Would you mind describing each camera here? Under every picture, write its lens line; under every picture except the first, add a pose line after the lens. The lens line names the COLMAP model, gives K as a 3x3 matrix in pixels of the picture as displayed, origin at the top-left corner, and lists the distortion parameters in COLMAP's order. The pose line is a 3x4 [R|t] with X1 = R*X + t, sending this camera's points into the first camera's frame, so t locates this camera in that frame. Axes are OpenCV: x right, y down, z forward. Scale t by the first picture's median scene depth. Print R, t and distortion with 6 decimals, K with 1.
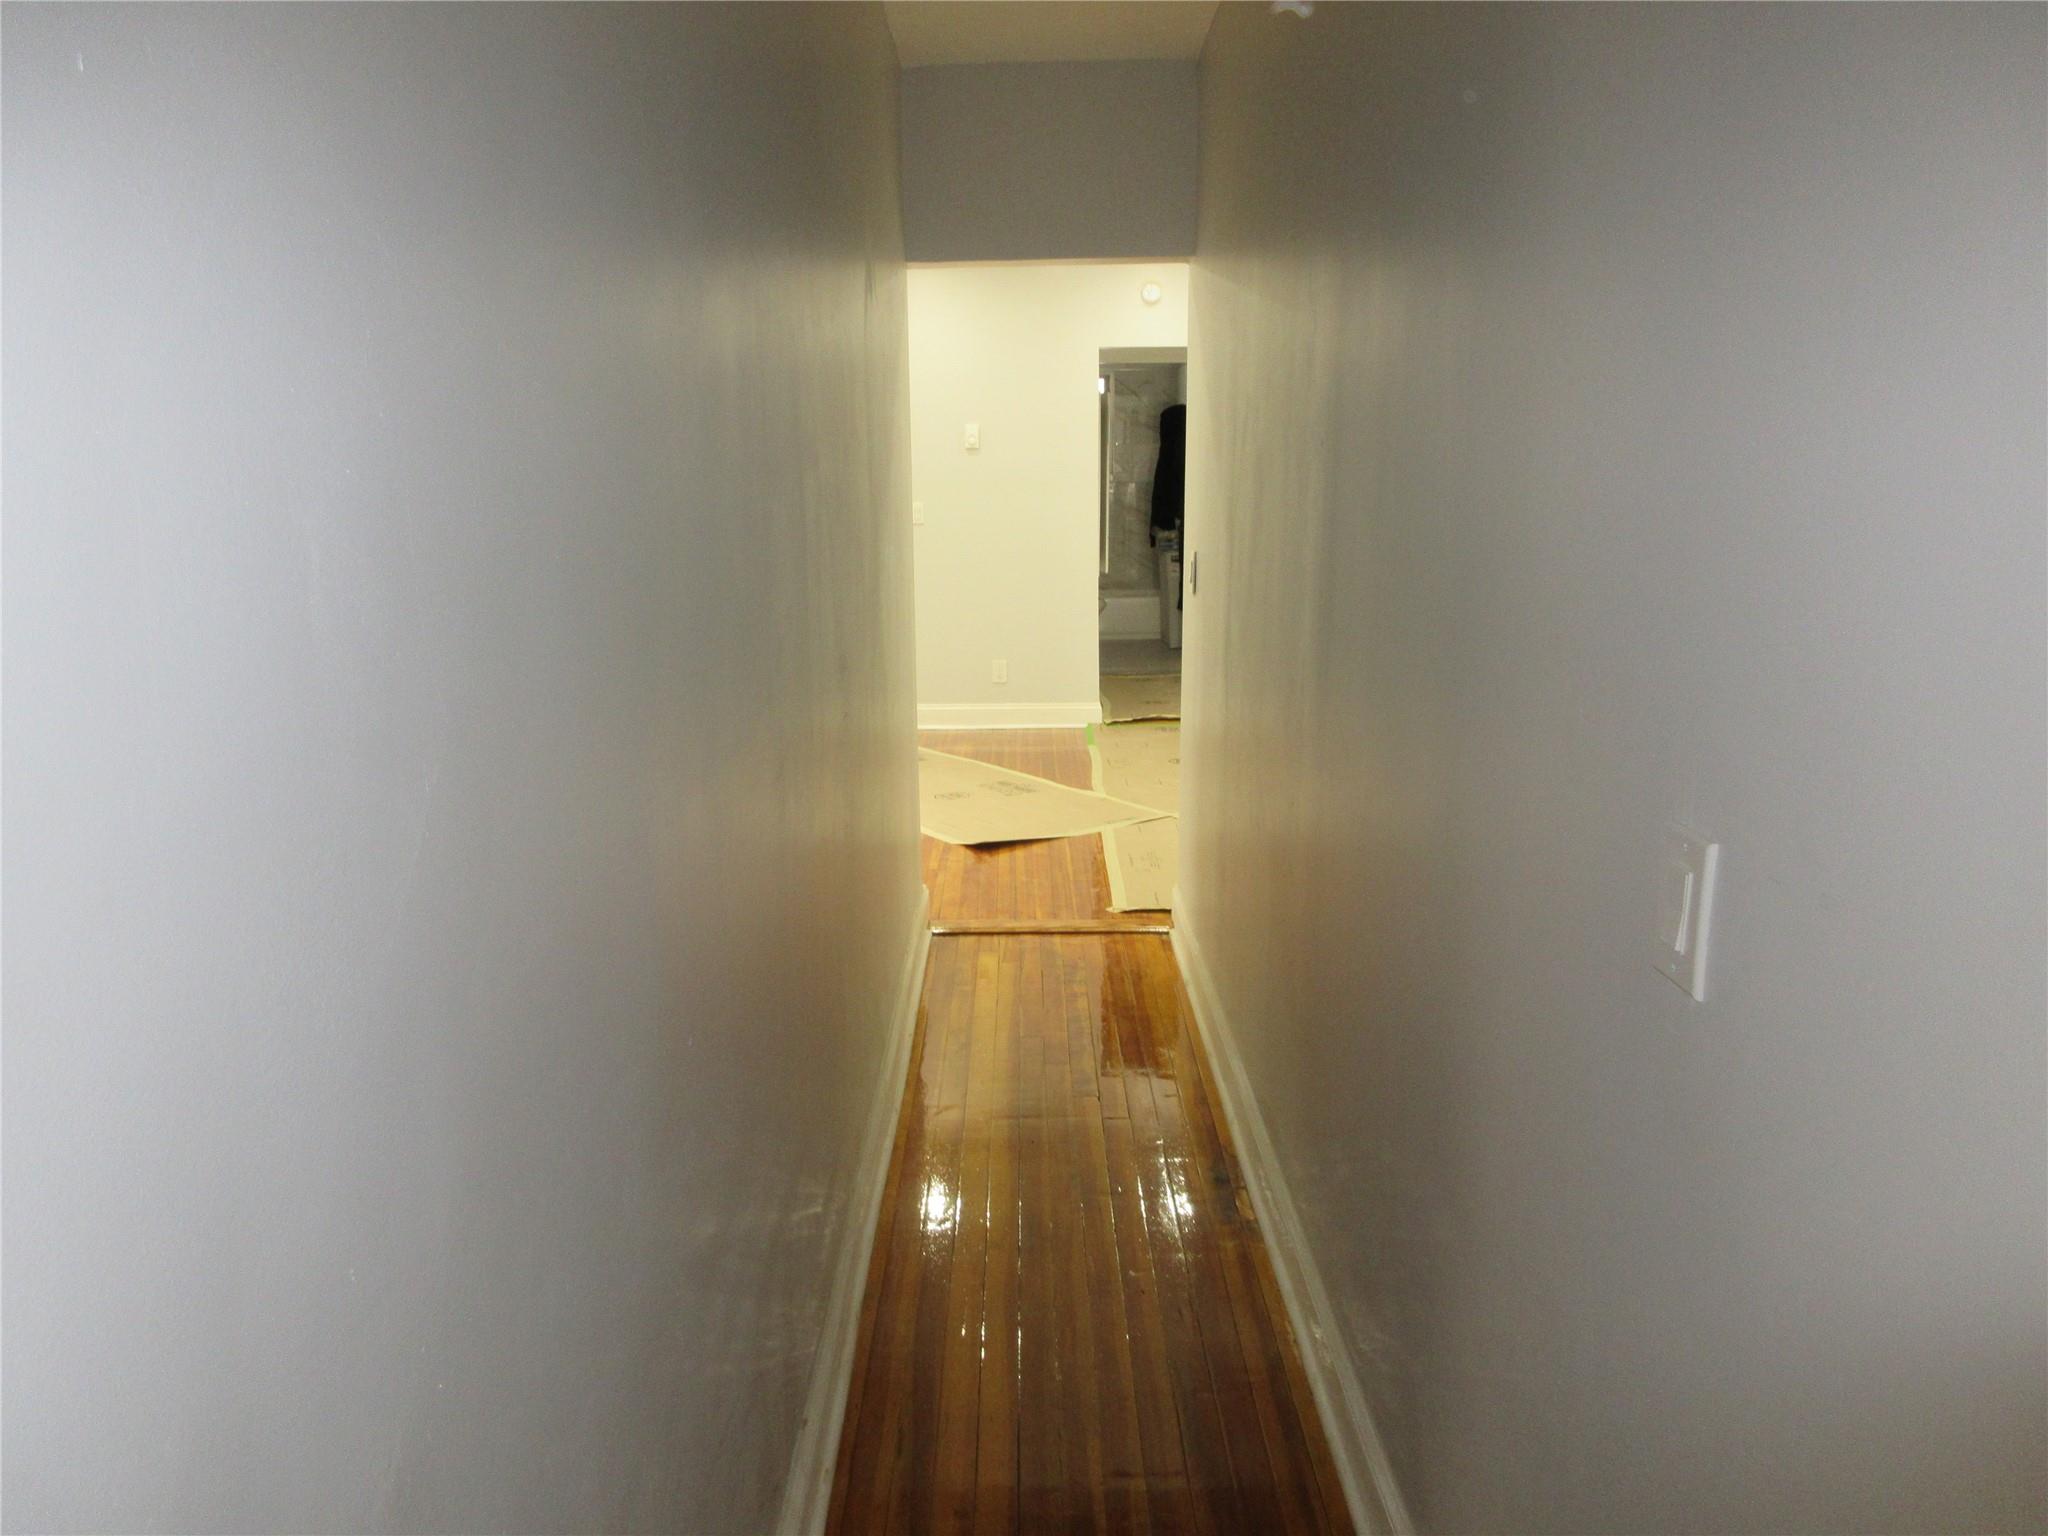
lens RADIAL K [[1560.0, 0, 1024.0], [0, 1560.0, 768.0], [0, 0, 1]] dist [-0.009632, 0.001547]
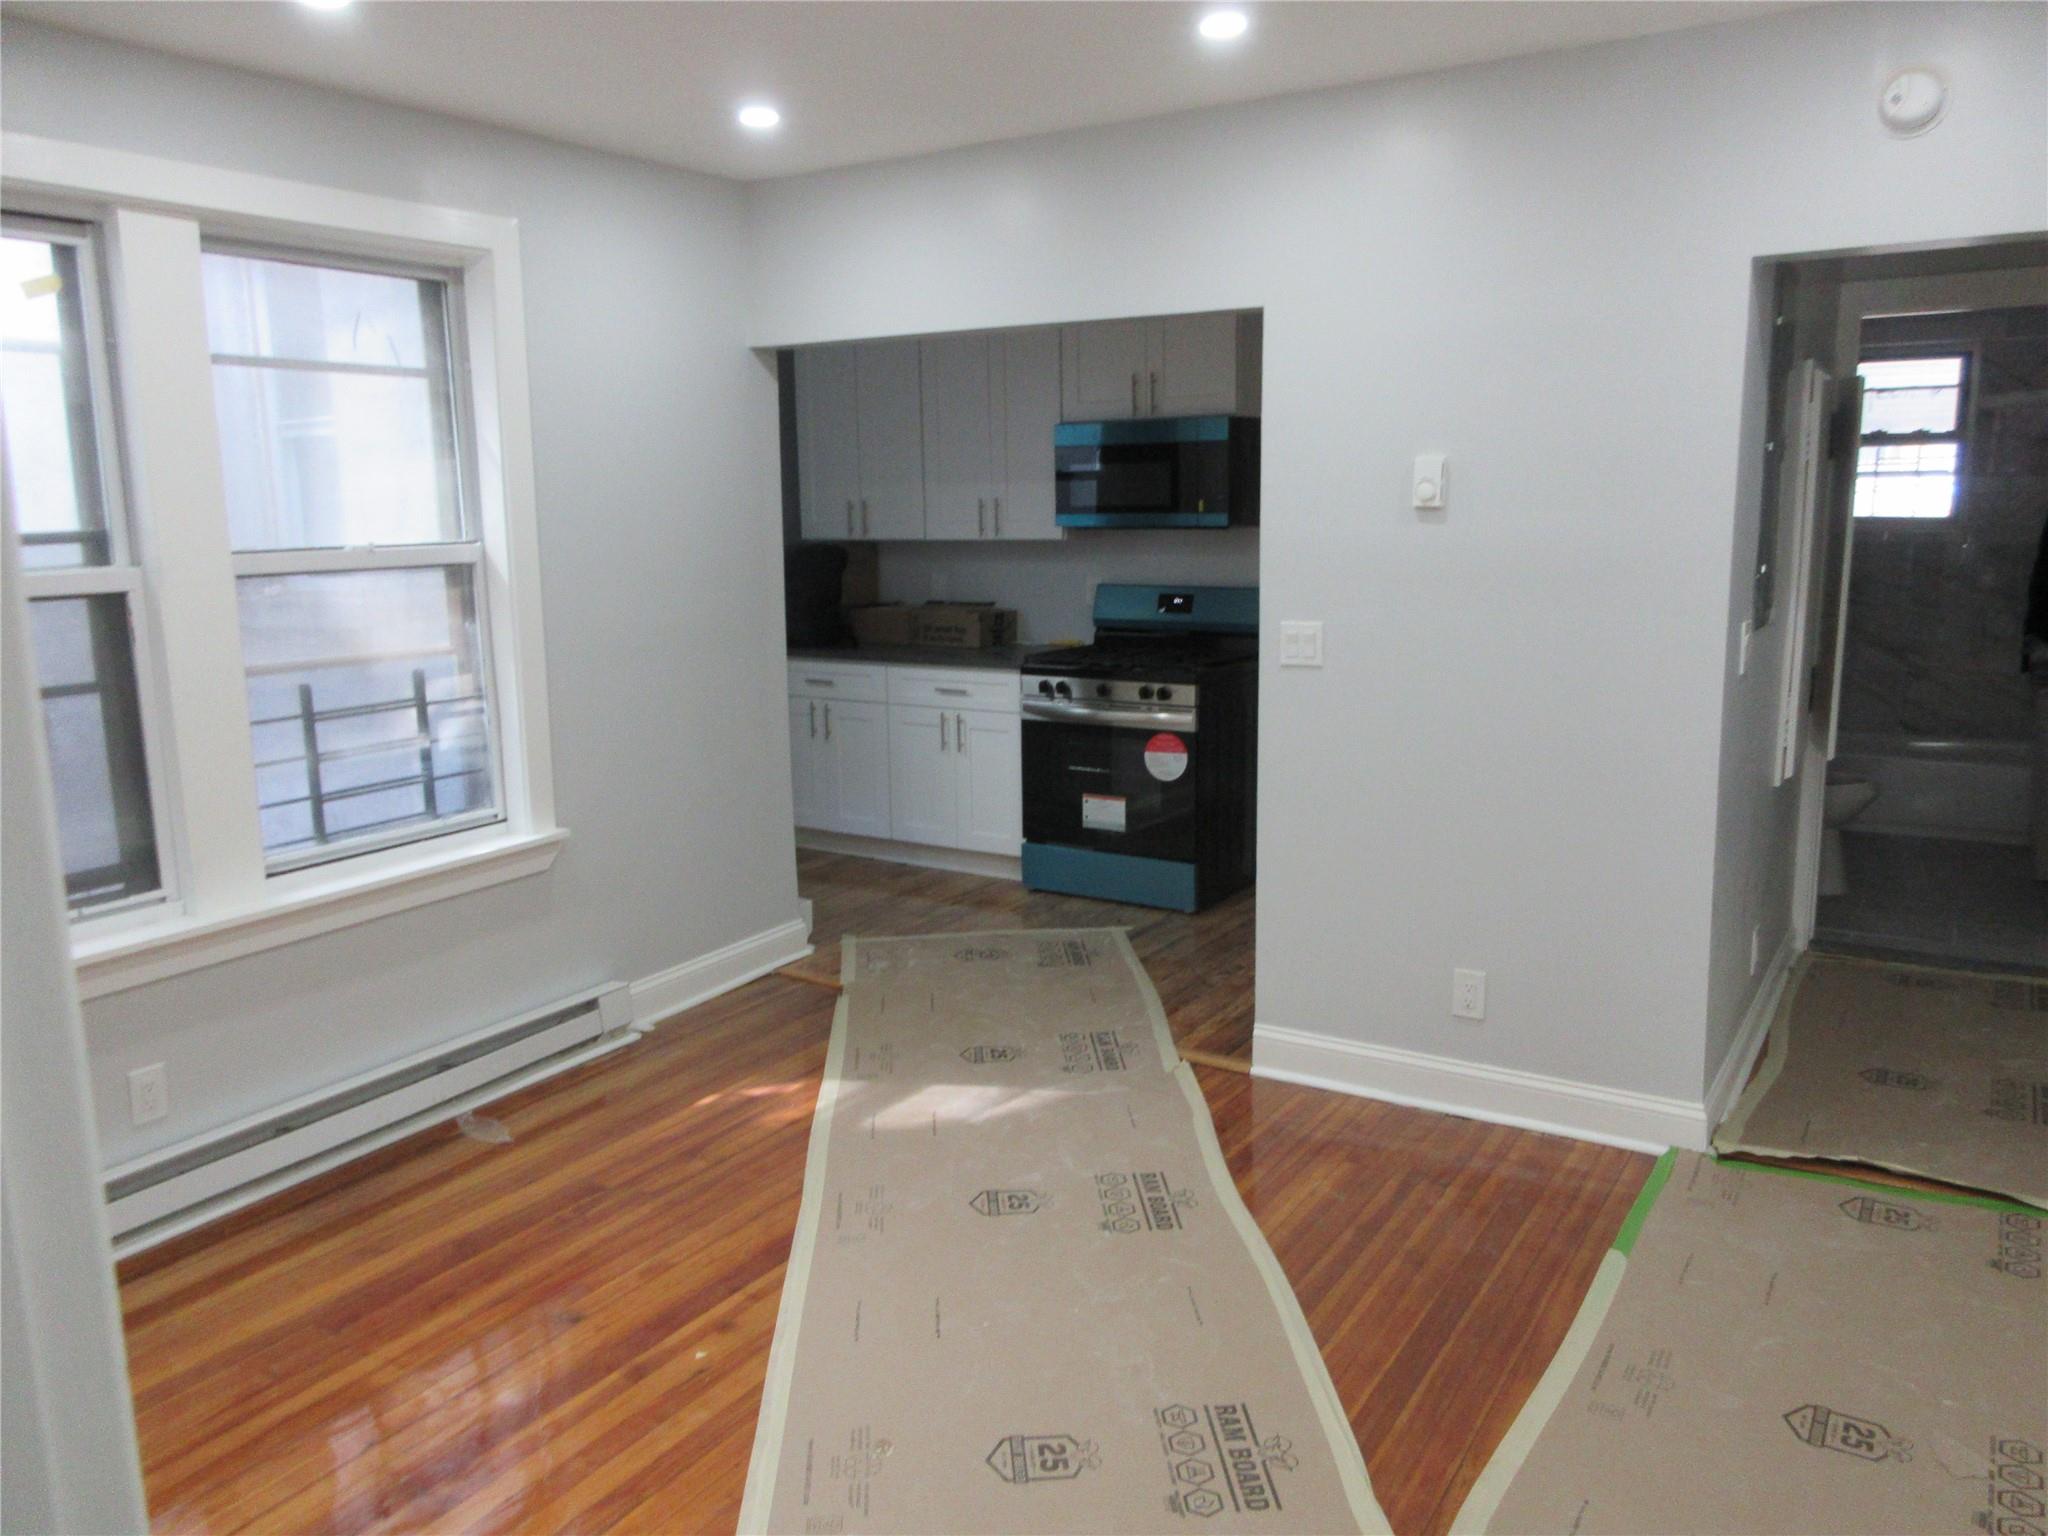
lens RADIAL K [[1530.0, 0, 1024.0], [0, 1530.0, 768.0], [0, 0, 1]] dist [0.006447, 0.002502]
pose [[0.845372, 0.083353, -0.527635, 0.105112], [-0.092532, 0.995669, 0.009036, -0.119781], [0.526103, 0.041184, 0.849423, 0.550013]]
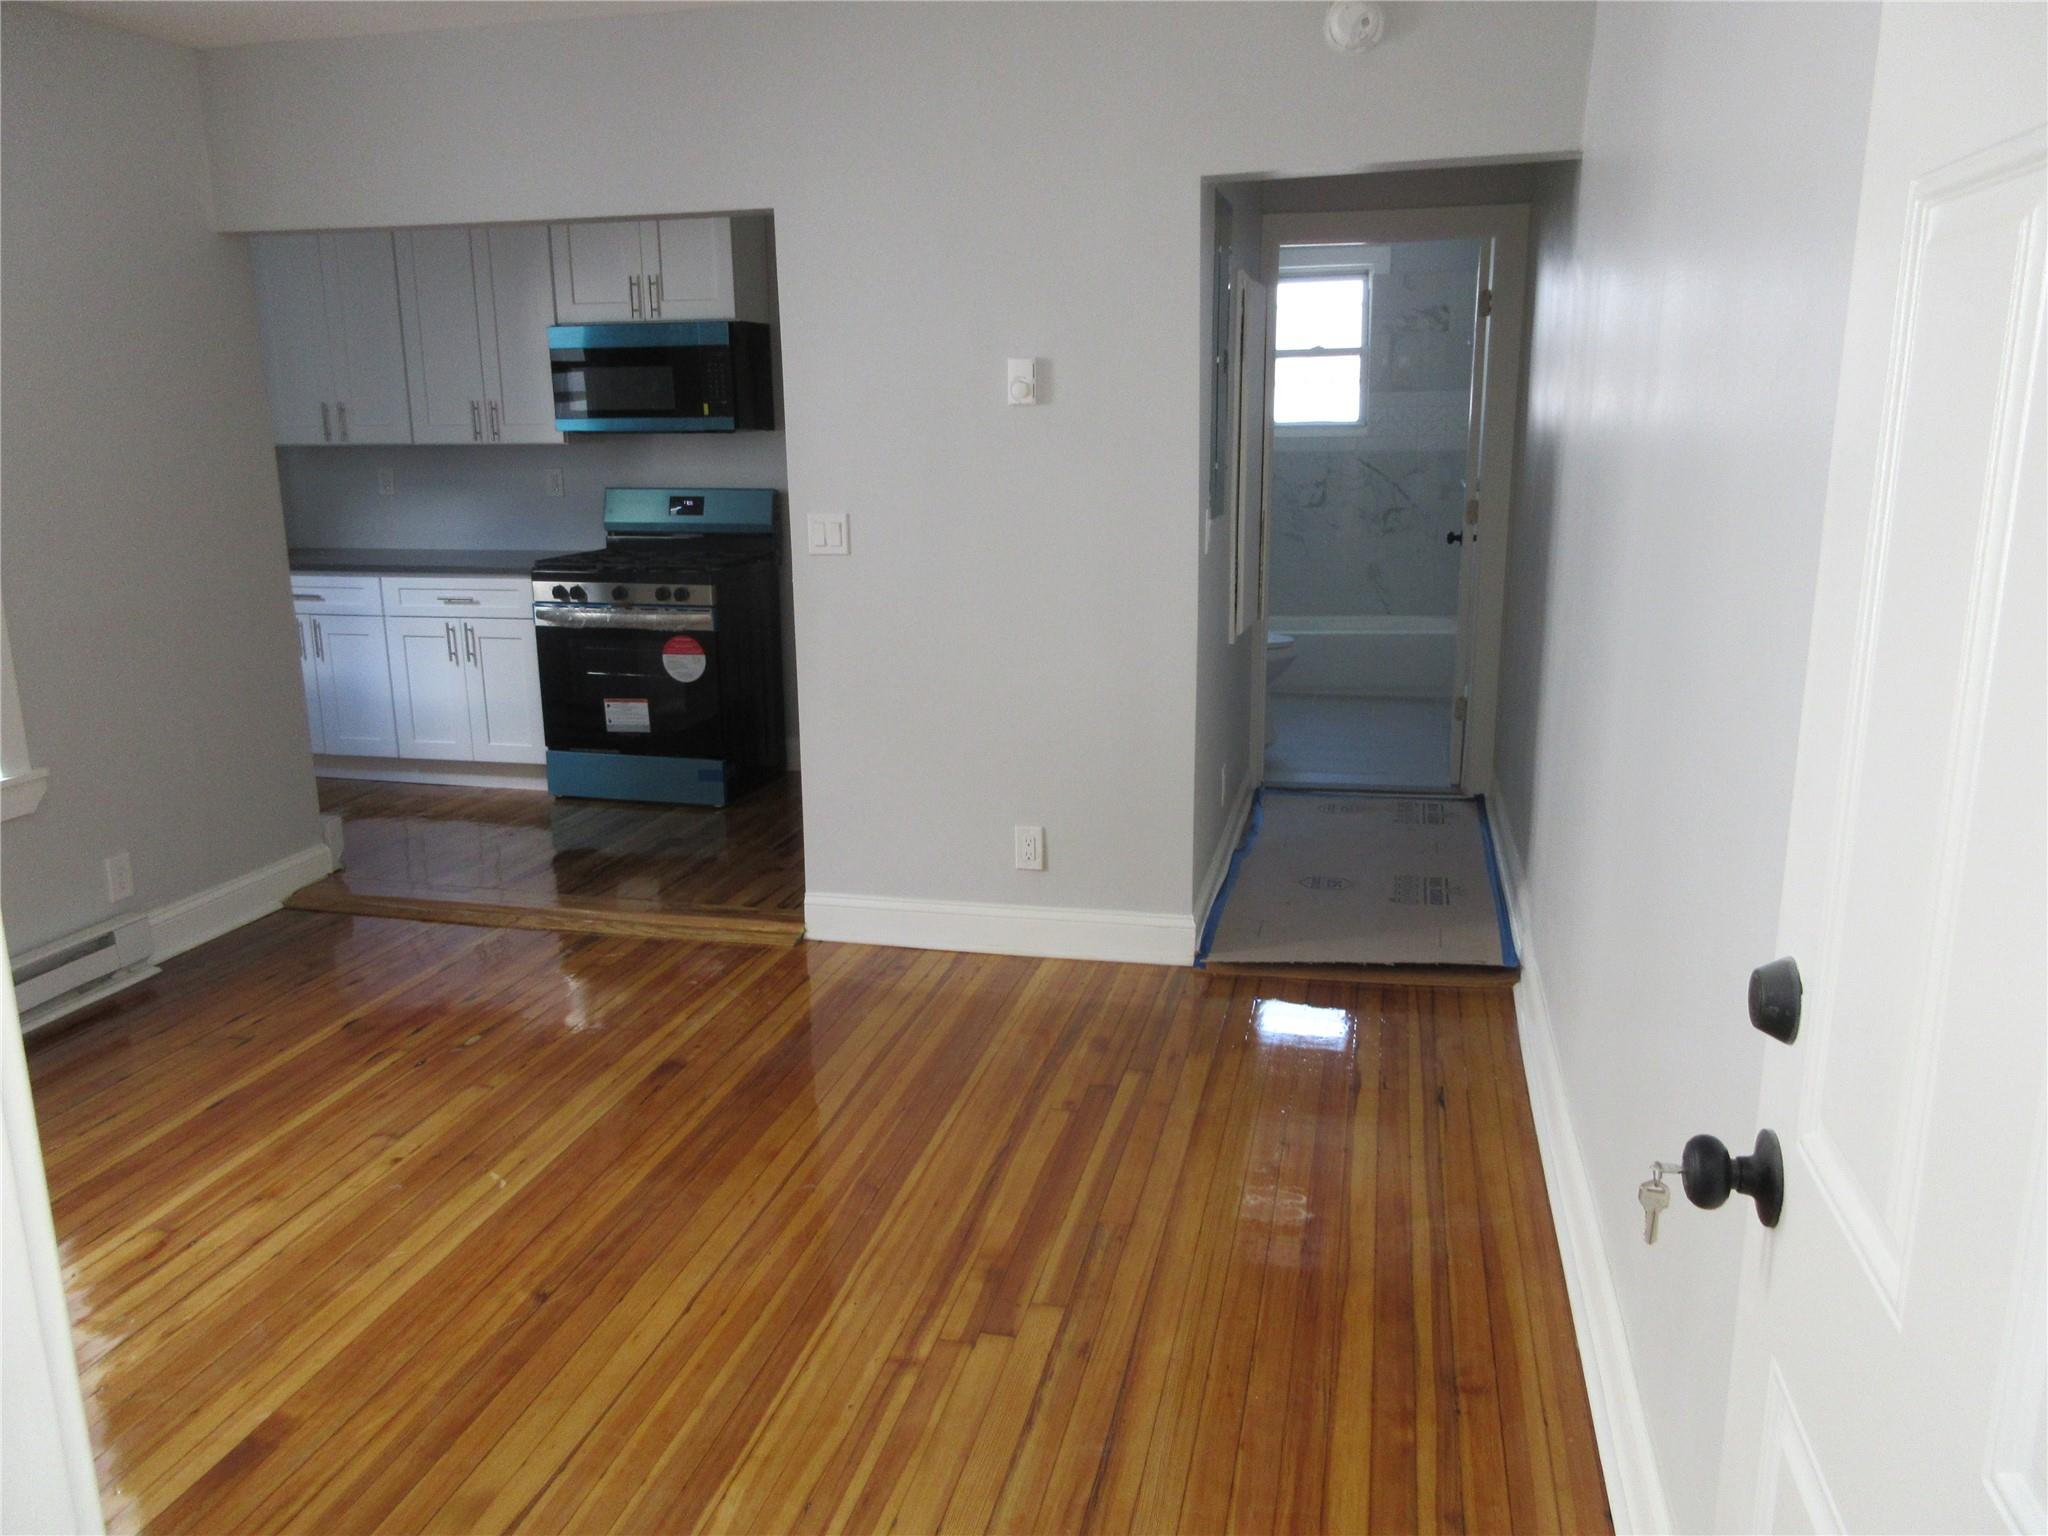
lens RADIAL K [[1491.6, 0, 1022.0], [0, 1491.6, 730.8], [0, 0, 1]] dist [-0.008225, -0.000909]
pose [[0.971702, 0.046628, -0.231561, 0.104937], [-0.040934, 0.998731, 0.029338, -0.116935], [0.232635, -0.019029, 0.972378, 0.537471]]
